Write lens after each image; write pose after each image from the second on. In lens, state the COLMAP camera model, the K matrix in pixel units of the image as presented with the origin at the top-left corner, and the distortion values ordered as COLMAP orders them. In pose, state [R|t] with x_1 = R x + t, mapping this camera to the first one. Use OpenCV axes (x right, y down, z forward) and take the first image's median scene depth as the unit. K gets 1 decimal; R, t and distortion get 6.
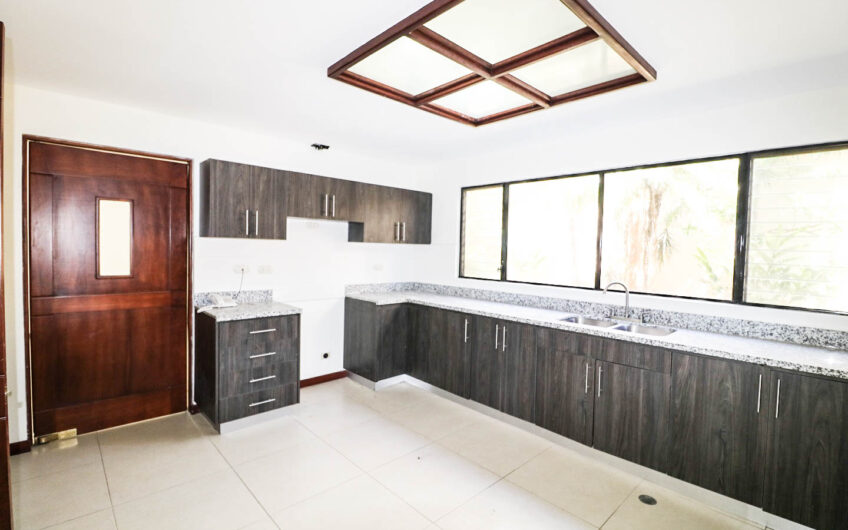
lens RADIAL K [[388.9, 0, 427.2], [0, 388.9, 261.7], [0, 0, 1]] dist [-0.021282, -0.001151]
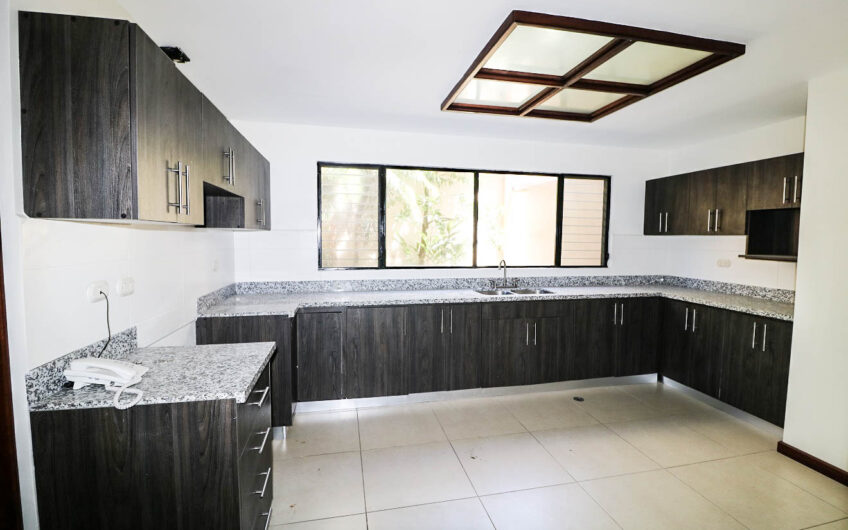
lens RADIAL K [[388.9, 0, 427.2], [0, 388.9, 261.7], [0, 0, 1]] dist [-0.021282, -0.001151]
pose [[0.515978, -0.077463, 0.853092, -0.767533], [0.033187, 0.996963, 0.070455, -0.041881], [-0.855959, -0.008042, 0.516982, 0.545593]]
